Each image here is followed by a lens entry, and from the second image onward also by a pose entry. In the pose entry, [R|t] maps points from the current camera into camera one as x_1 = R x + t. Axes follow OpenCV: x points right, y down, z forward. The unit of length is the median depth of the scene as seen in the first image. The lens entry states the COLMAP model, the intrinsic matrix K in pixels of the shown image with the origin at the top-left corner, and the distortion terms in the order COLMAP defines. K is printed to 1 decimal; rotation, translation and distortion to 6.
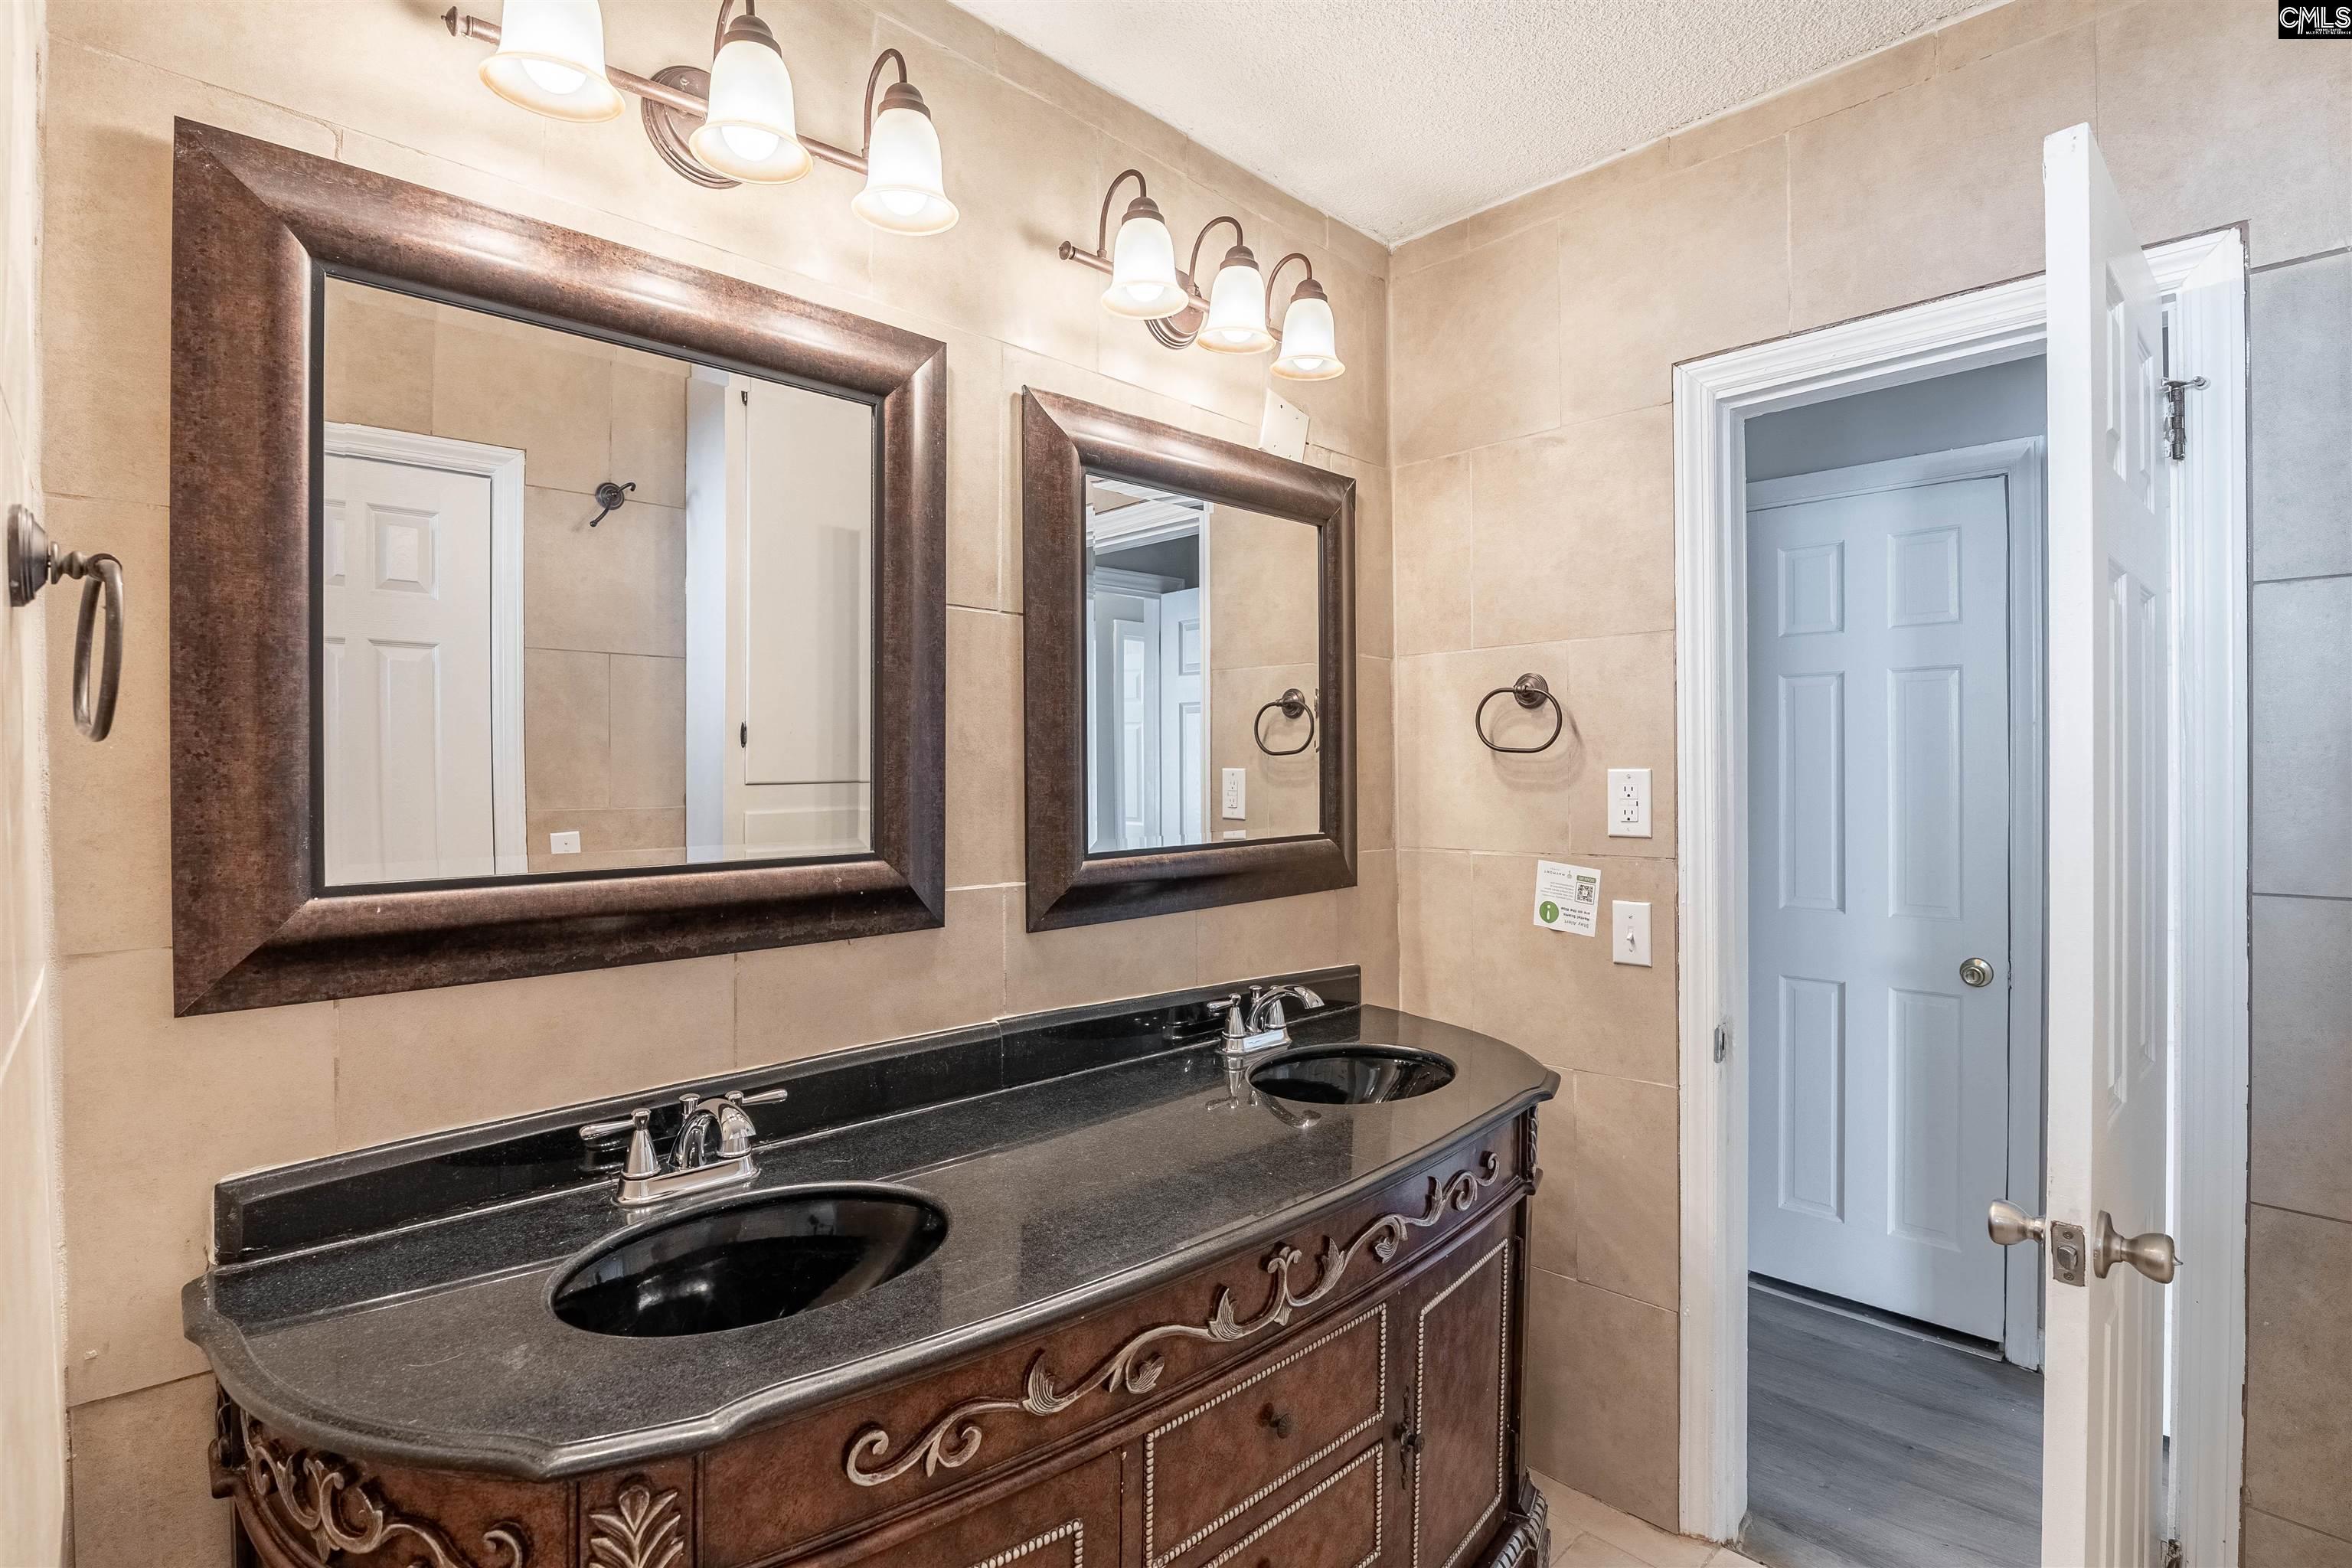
lens RADIAL K [[1094.0, 0, 1218.1], [0, 1094.0, 749.0], [0, 0, 1]] dist [-0.002234, 0.000123]
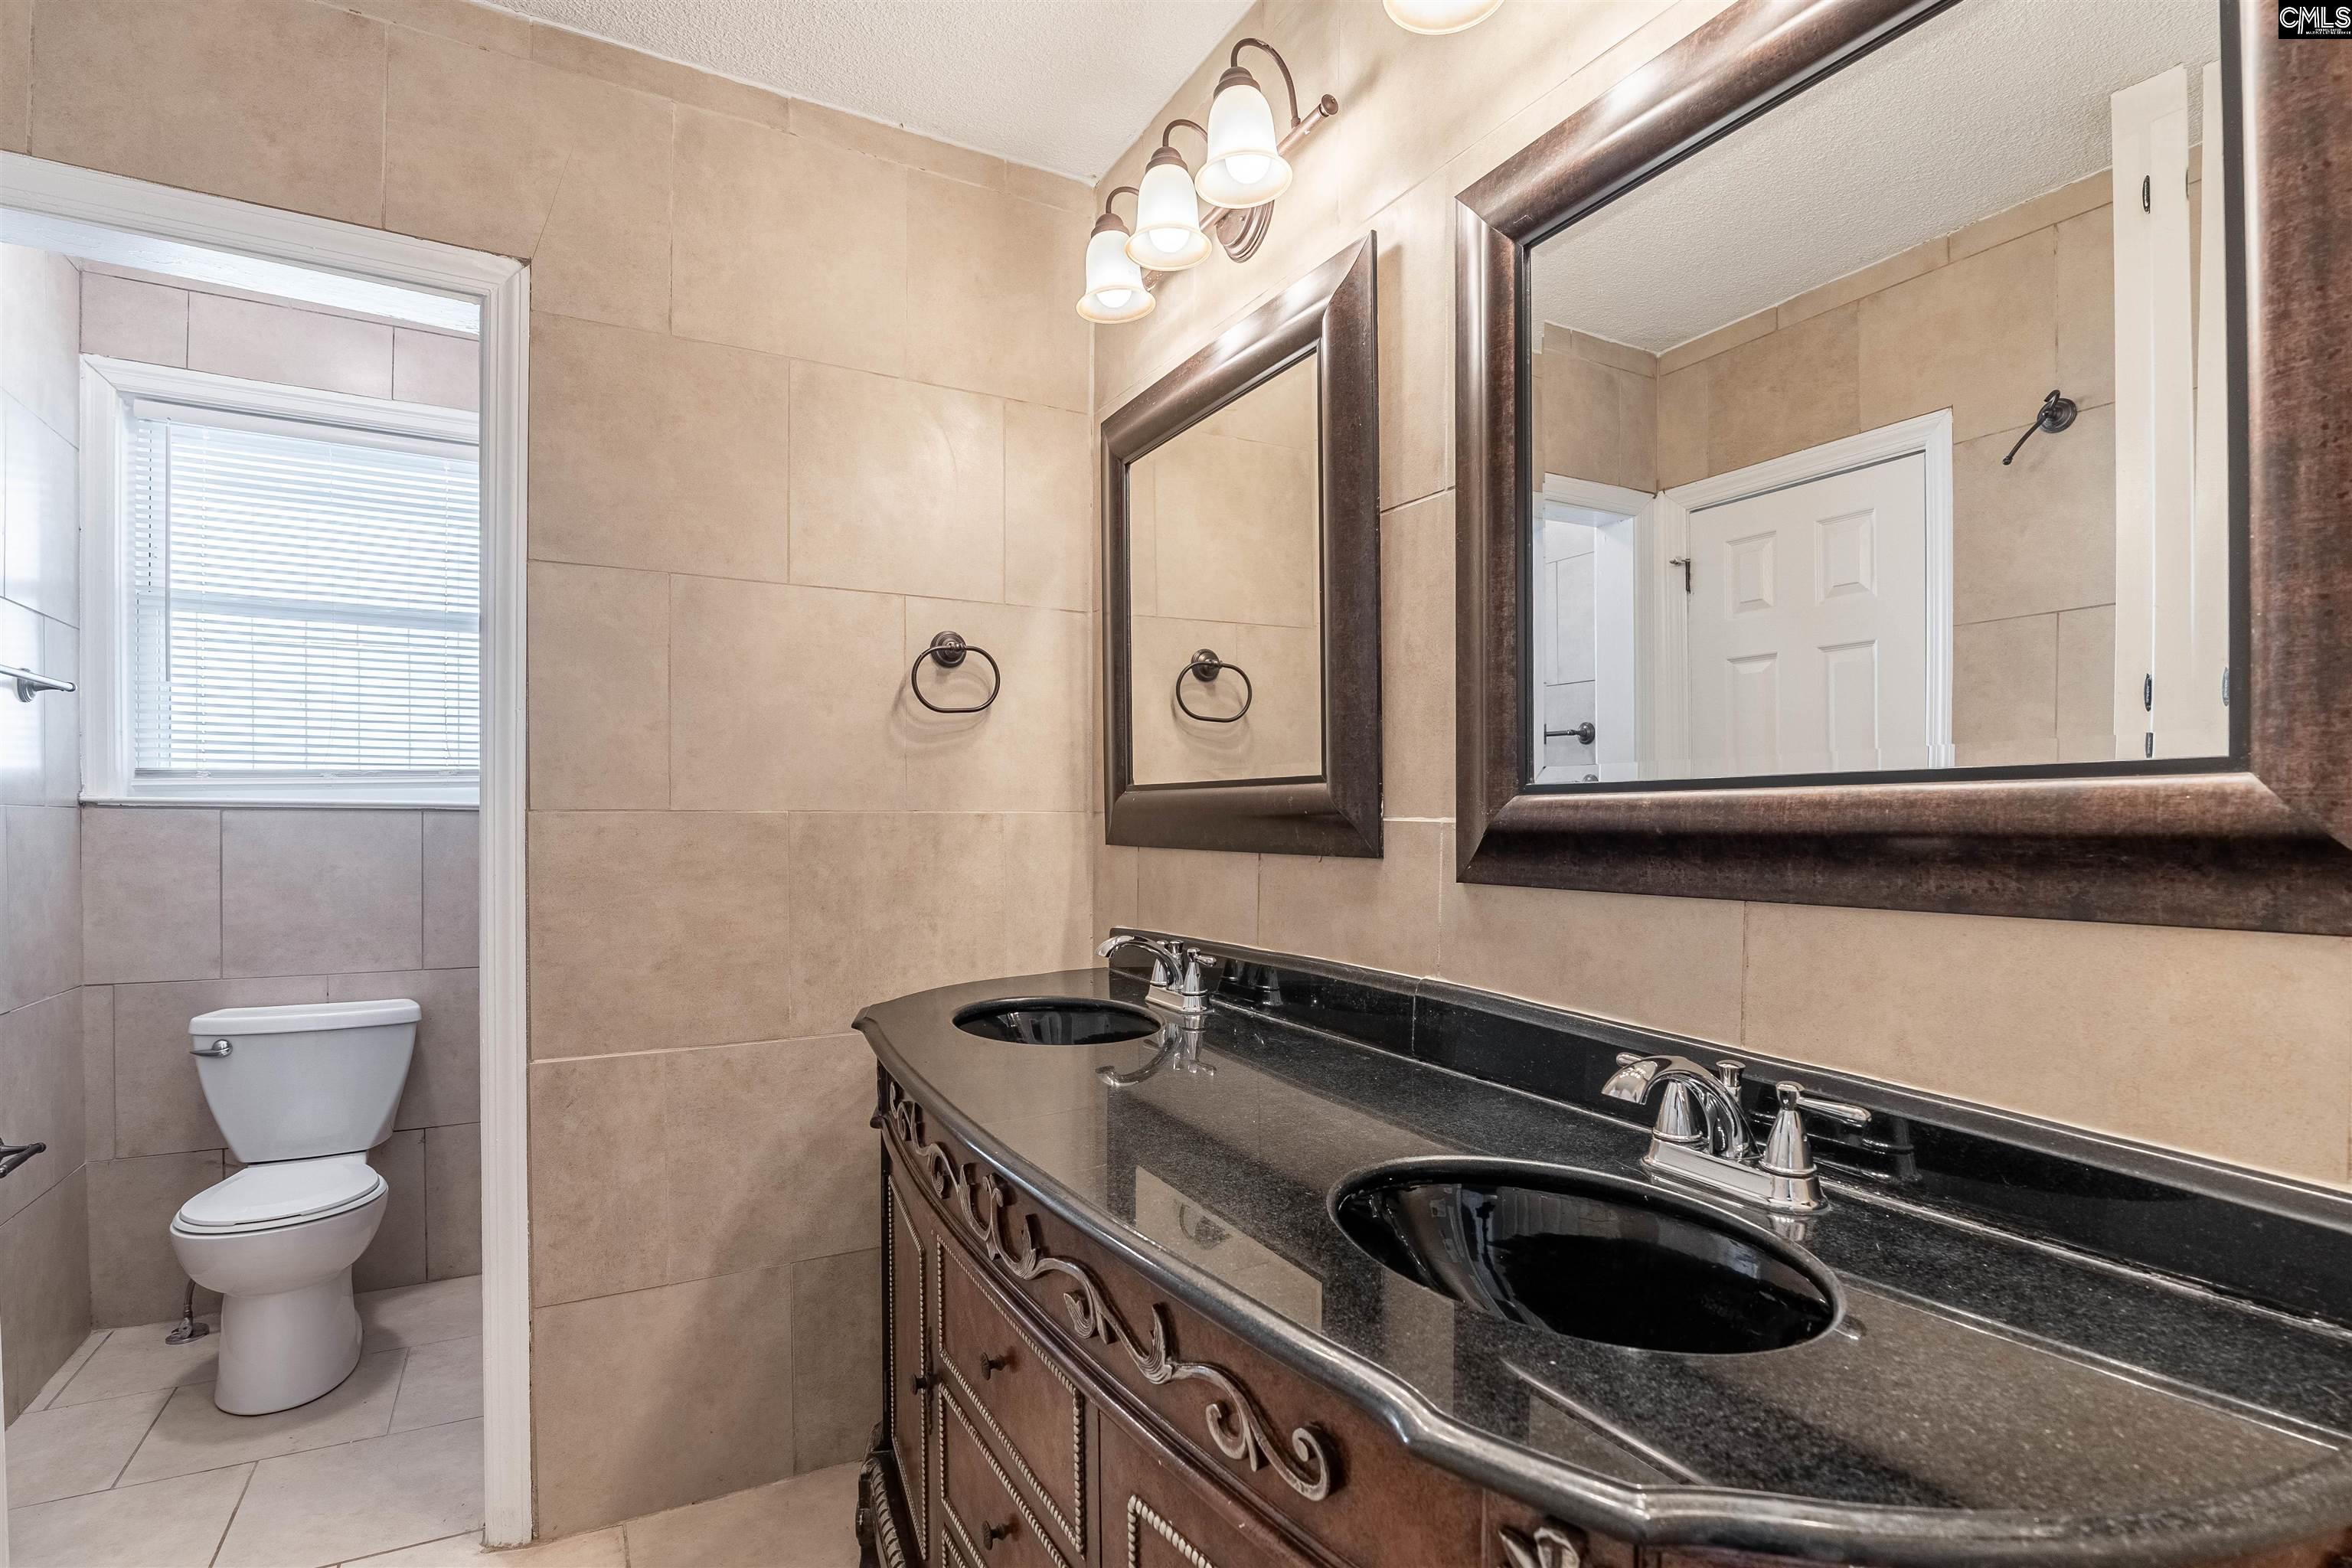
lens RADIAL K [[1094.0, 0, 1197.7], [0, 1094.0, 826.6], [0, 0, 1]] dist [-0.002234, 0.000123]
pose [[-0.228314, -0.003496, -0.973581, 0.658758], [-0.004302, 0.999987, -0.002582, 0.134007], [0.973578, 0.003599, -0.228327, 1.023875]]
